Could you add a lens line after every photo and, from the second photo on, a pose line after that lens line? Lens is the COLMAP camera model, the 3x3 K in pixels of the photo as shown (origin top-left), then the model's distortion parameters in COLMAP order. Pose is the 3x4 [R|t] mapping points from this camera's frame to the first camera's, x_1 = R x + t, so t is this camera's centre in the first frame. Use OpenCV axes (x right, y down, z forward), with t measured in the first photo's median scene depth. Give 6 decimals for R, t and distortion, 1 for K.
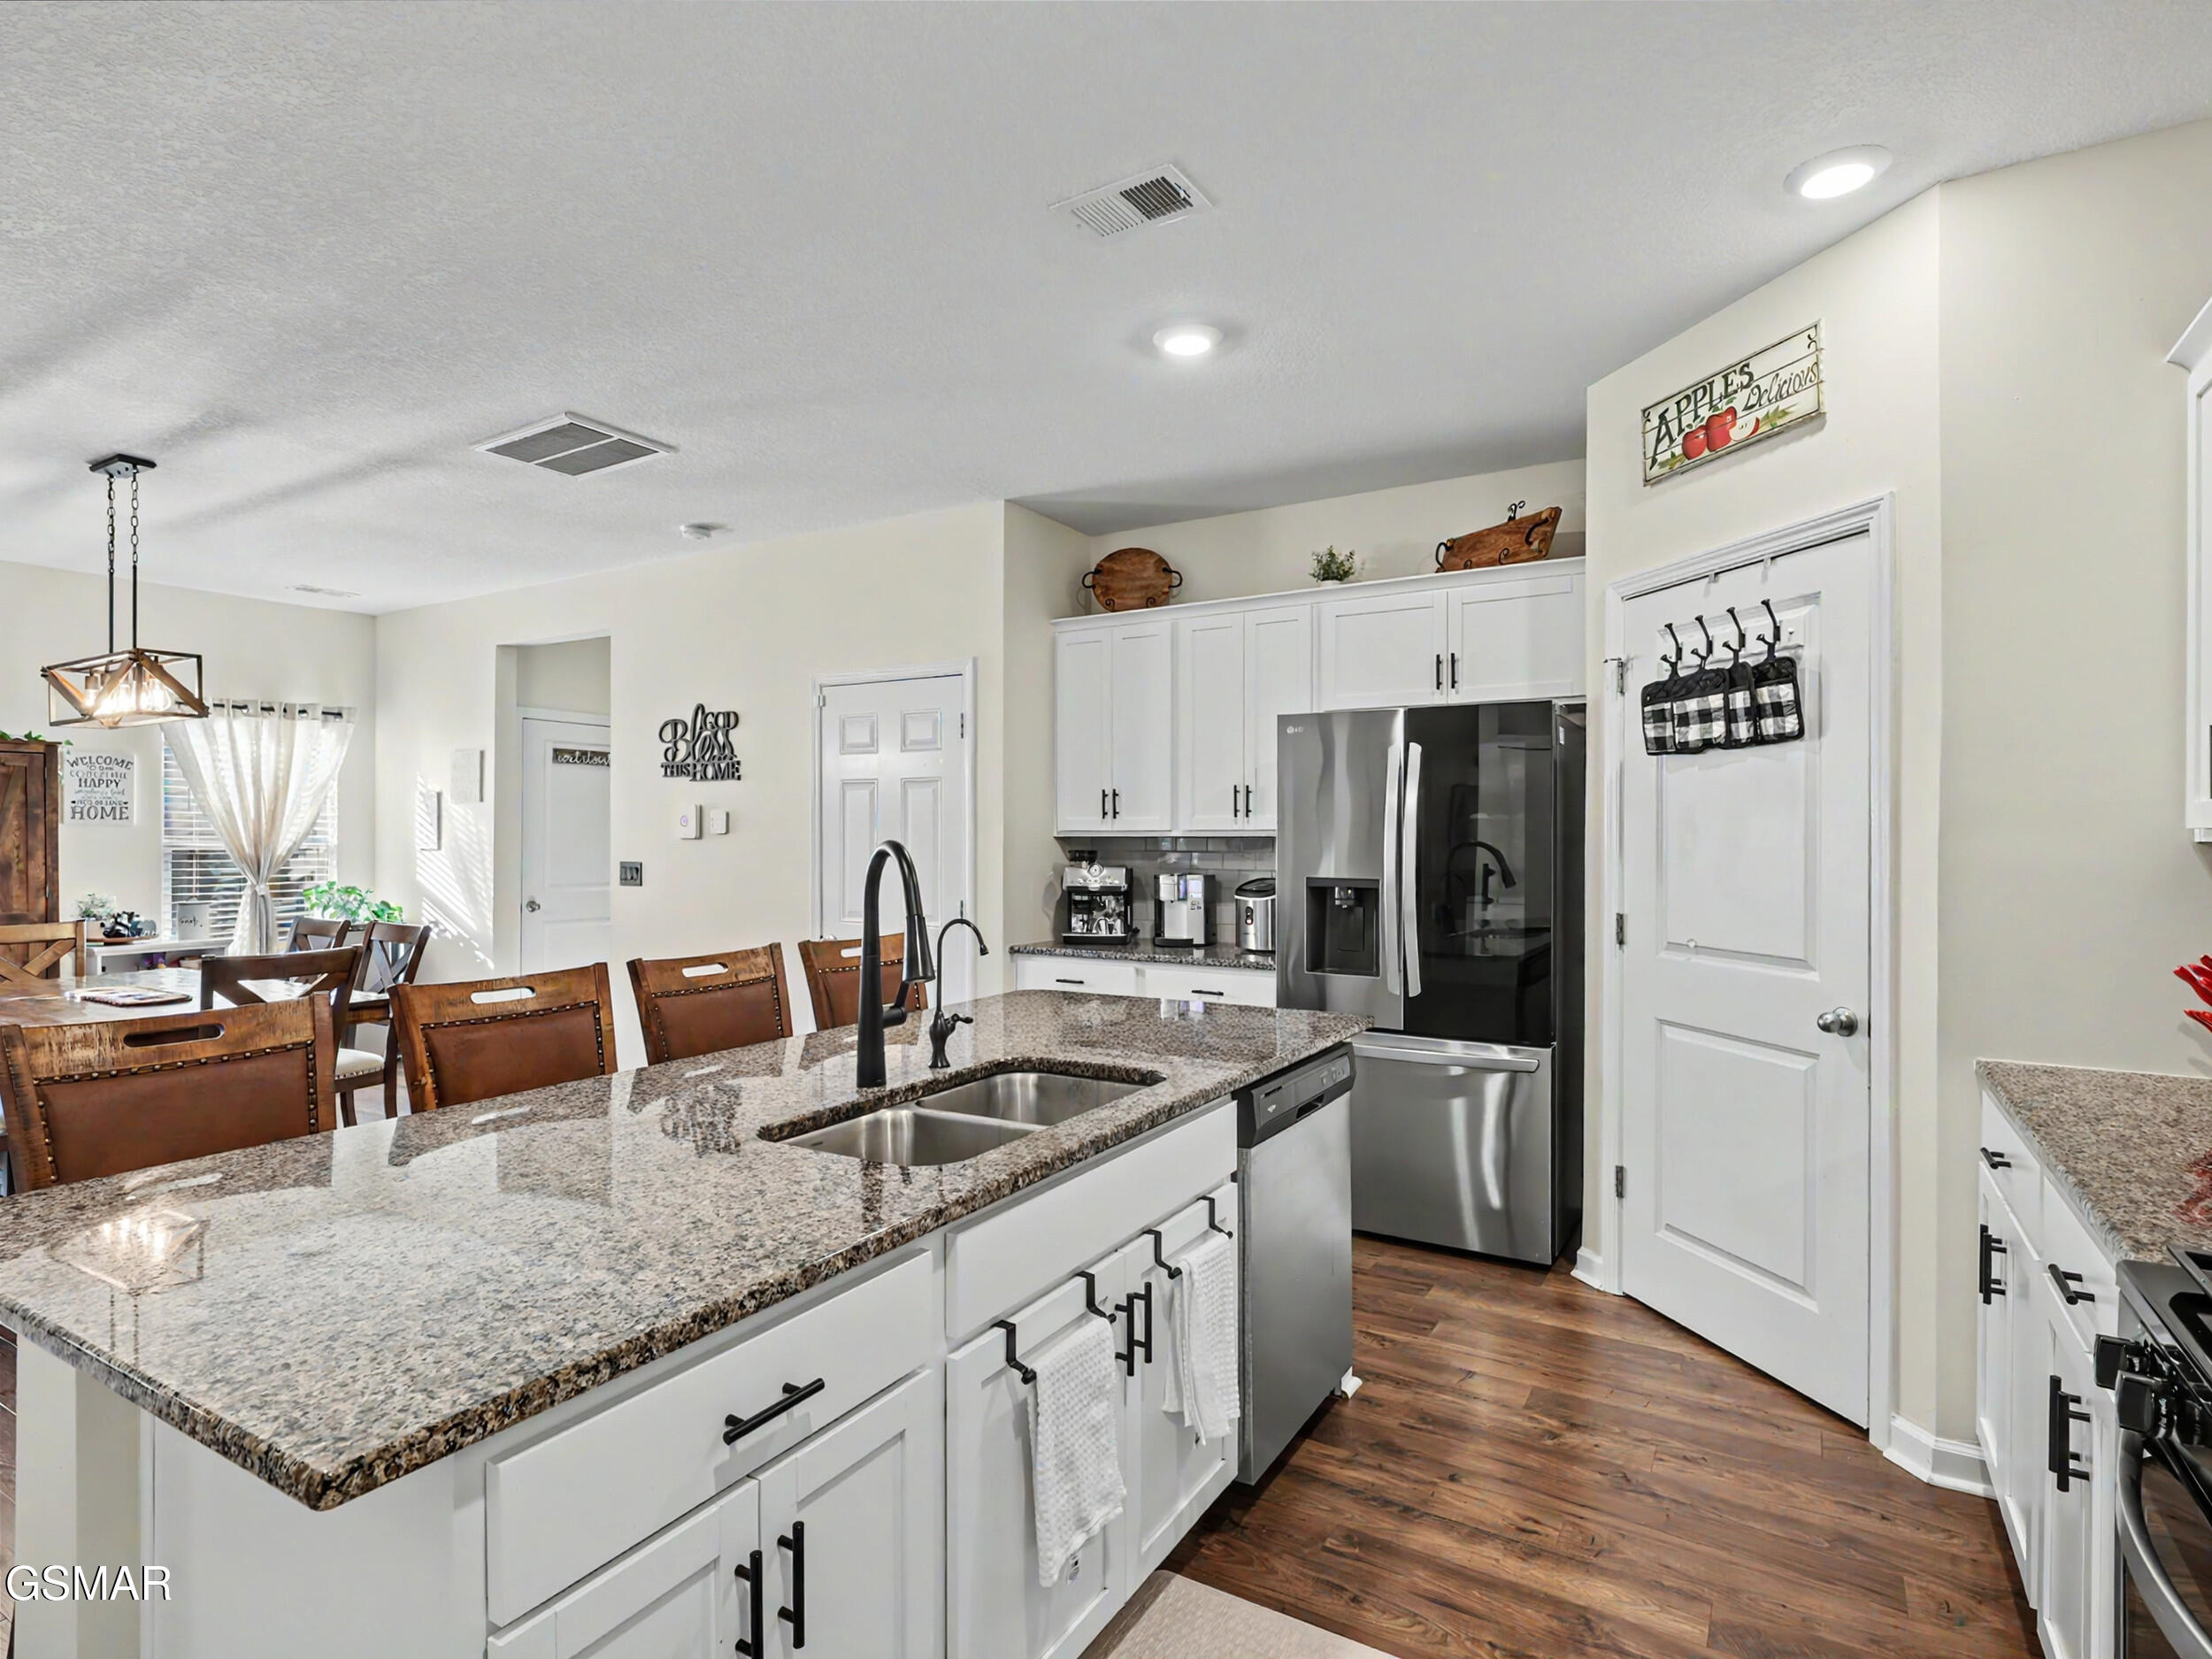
lens RADIAL K [[1149.7, 0, 1100.6], [0, 1149.7, 832.2], [0, 0, 1]] dist [0.010570, -0.004179]
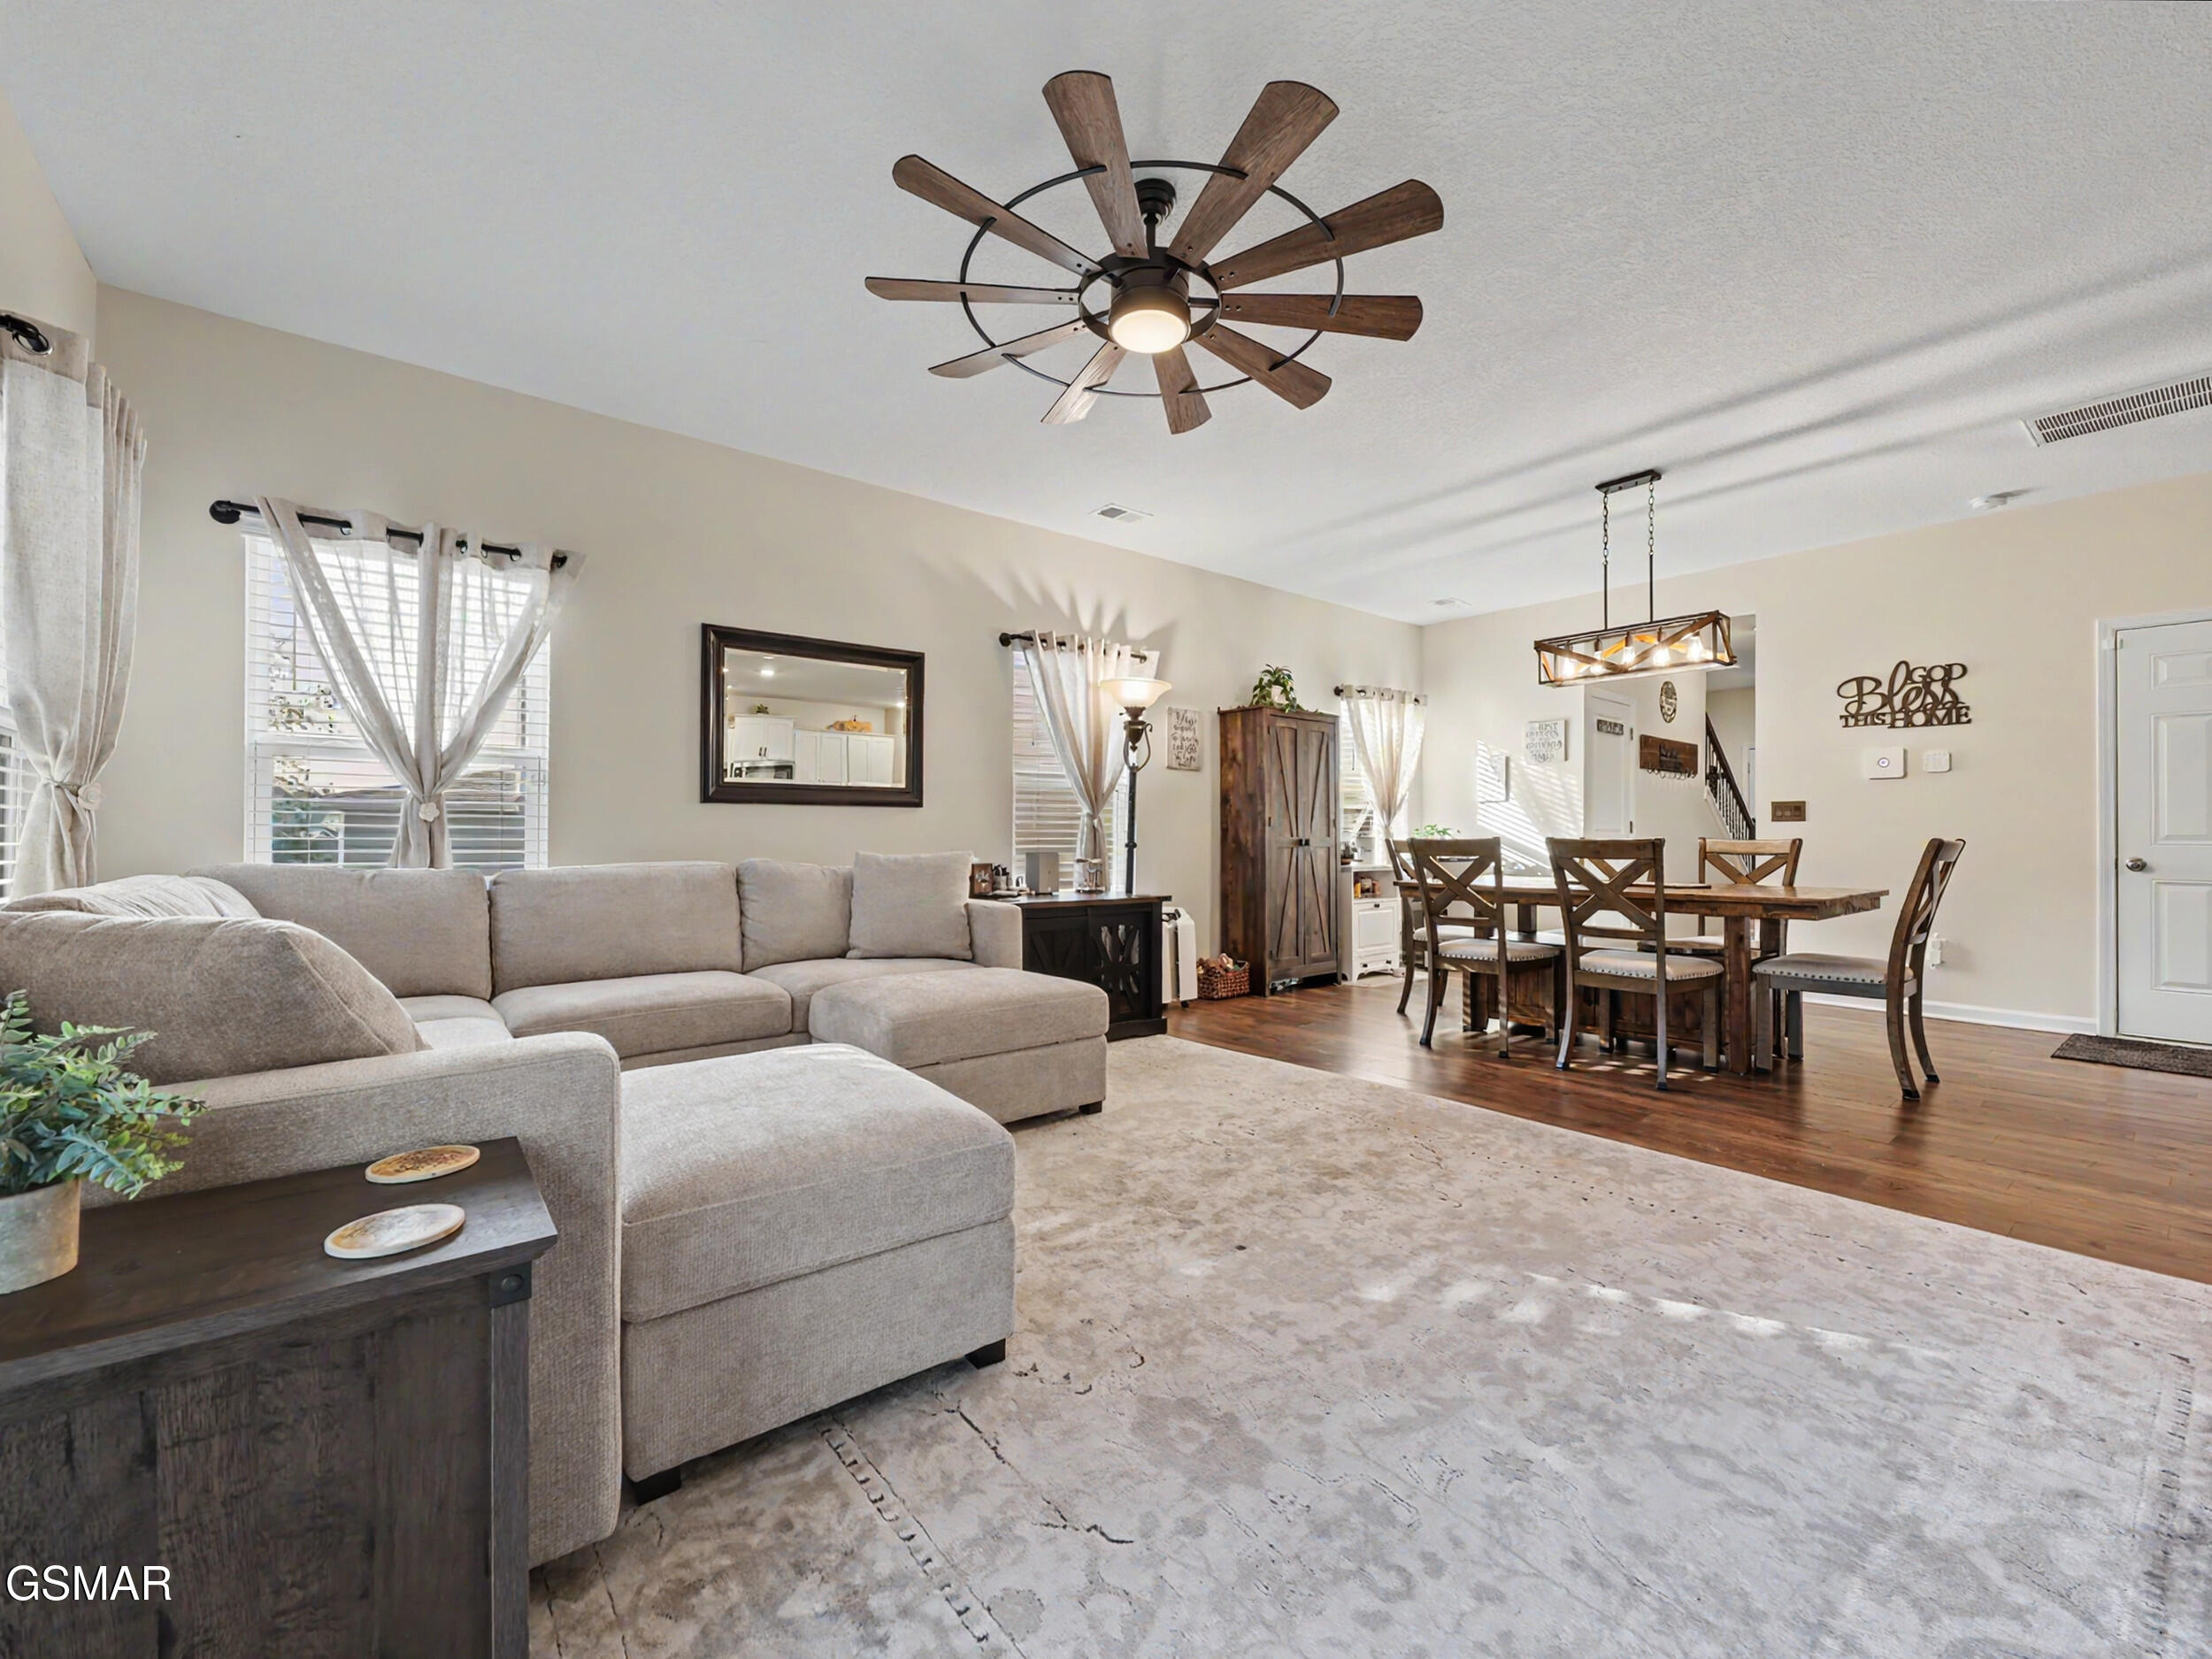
lens RADIAL K [[909.8, 0, 1107.2], [0, 909.8, 821.3], [0, 0, 1]] dist [-0.007330, 0.000788]
pose [[0.944121, -0.001357, -0.329595, -1.391143], [-0.004067, 0.999867, -0.015767, 0.116800], [0.329573, 0.016227, 0.943991, -0.213082]]
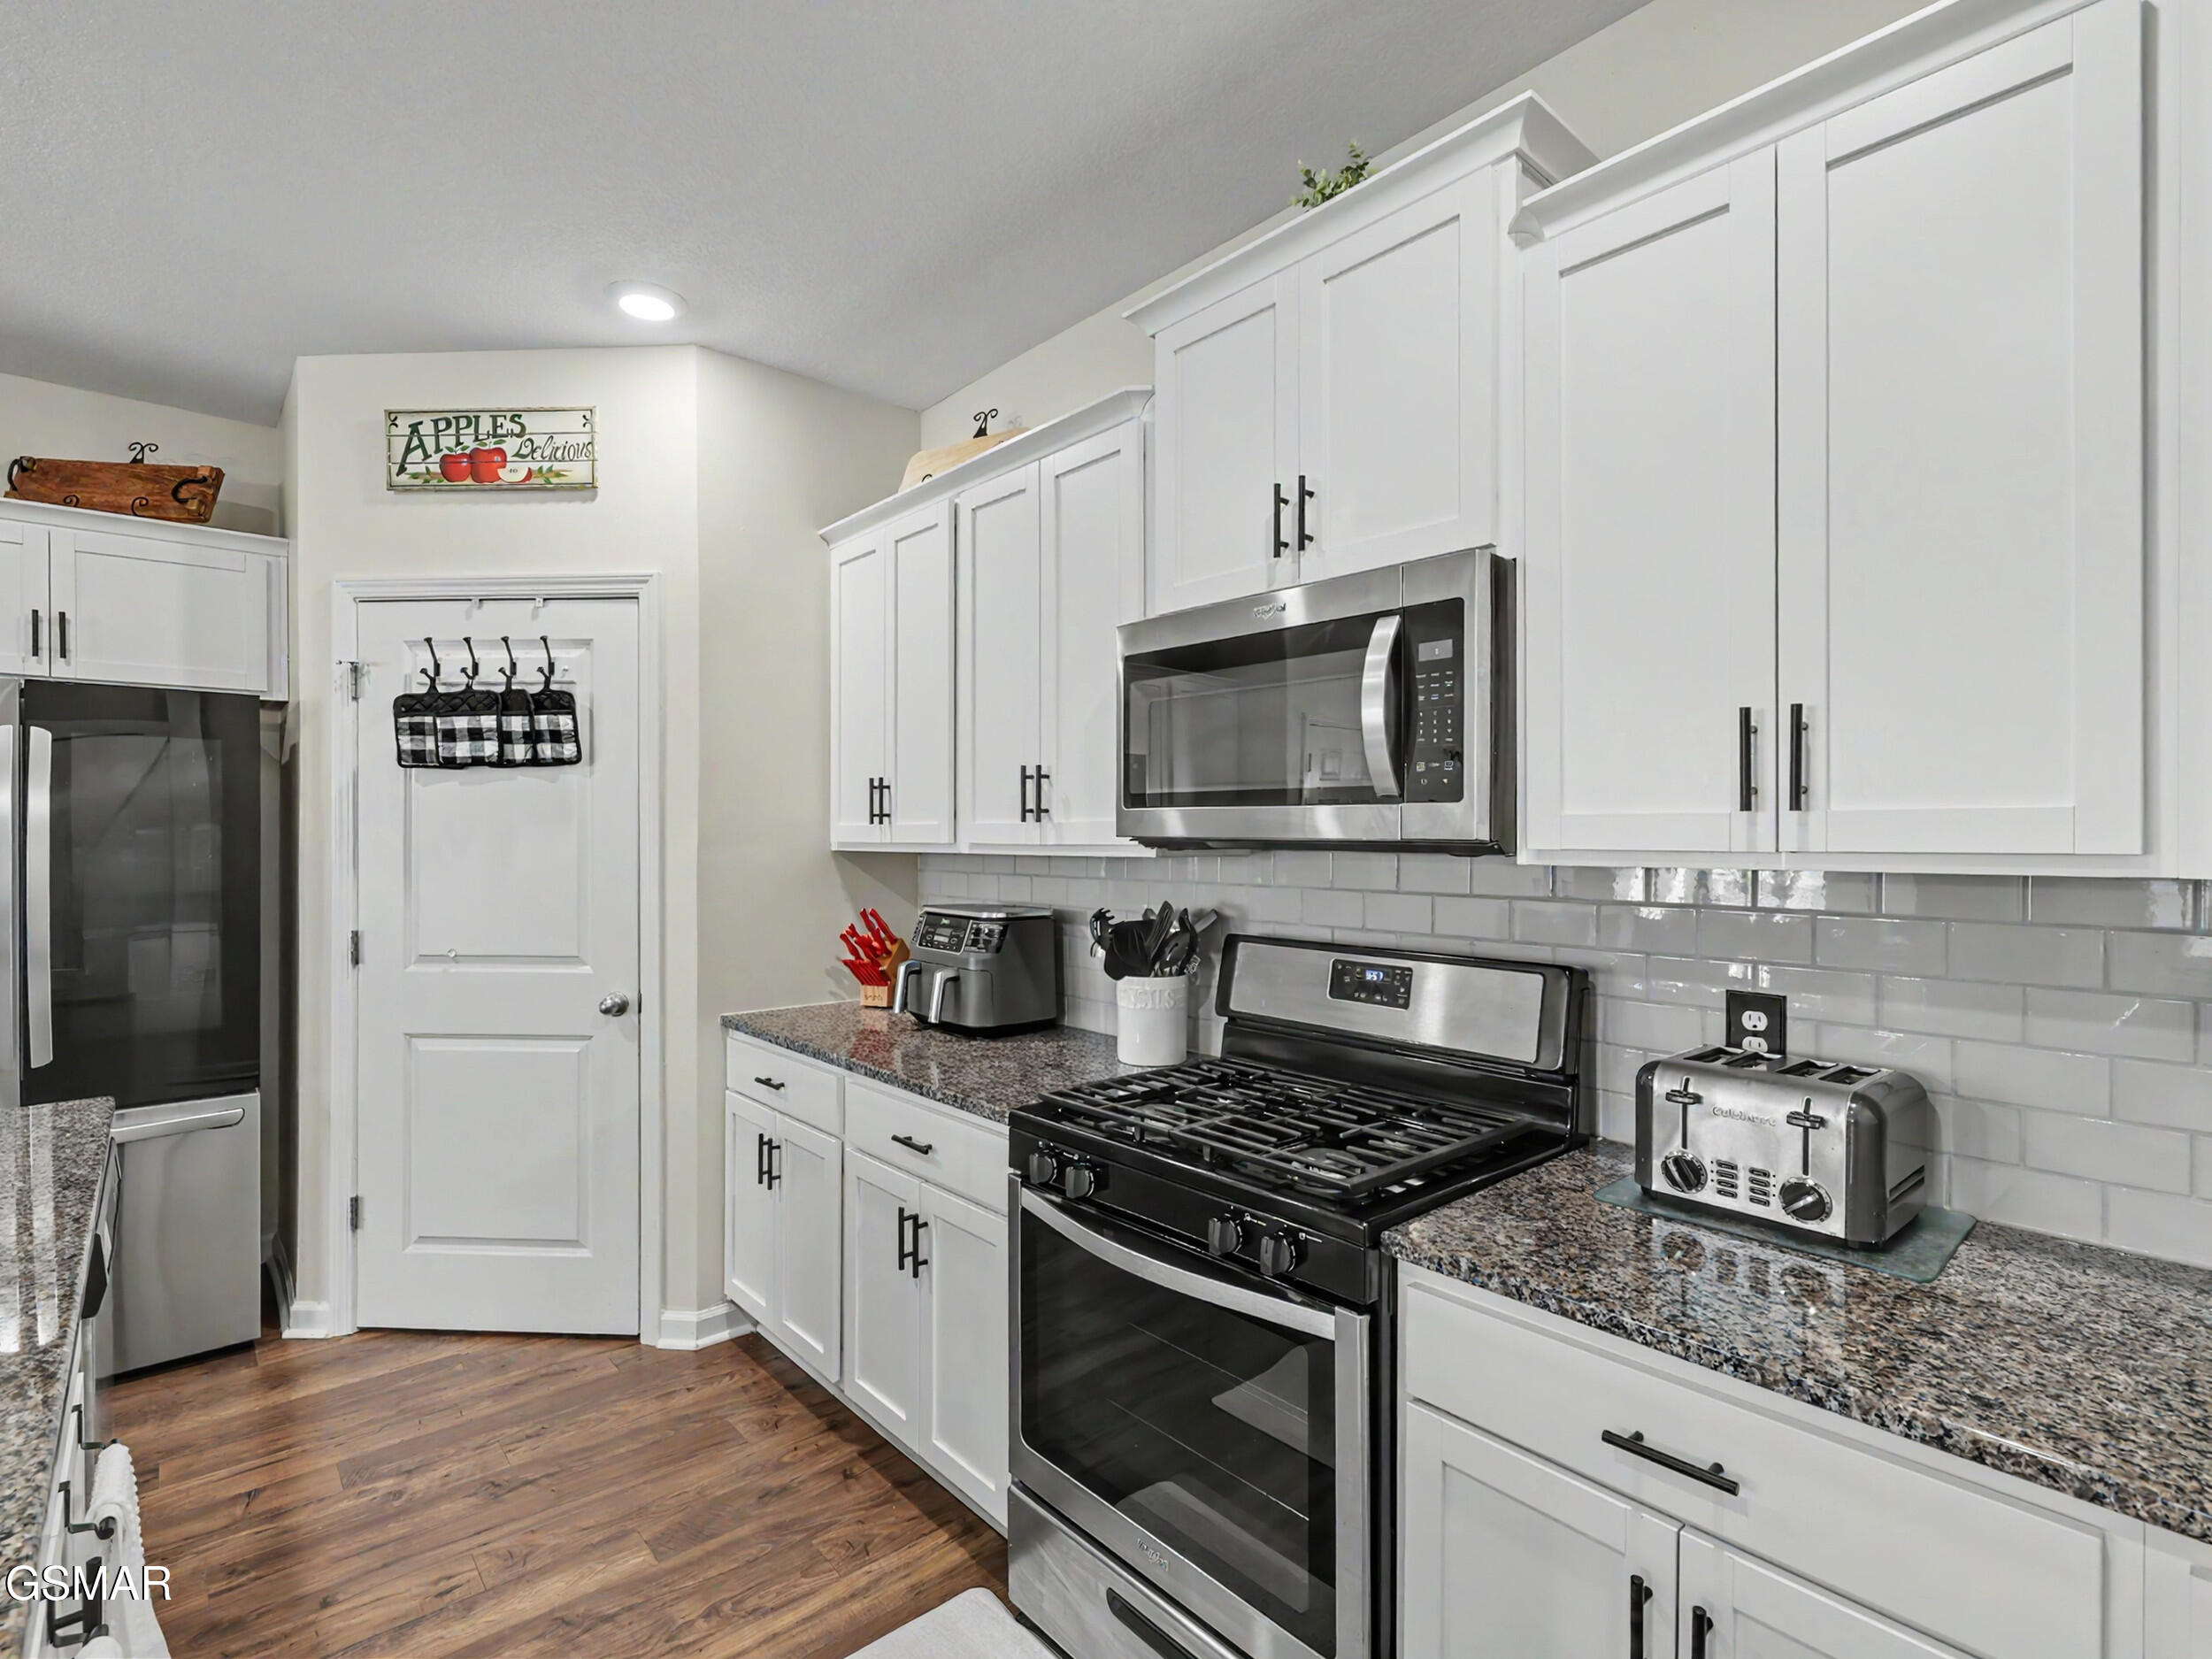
lens RADIAL K [[1056.3, 0, 1098.4], [0, 1056.3, 835.5], [0, 0, 1]] dist [0.002219, -0.001527]
pose [[0.299585, -0.003740, 0.954062, -0.204764], [-0.000517, 0.999992, 0.004082, -0.012455], [-0.954069, -0.001716, 0.299581, 0.161900]]
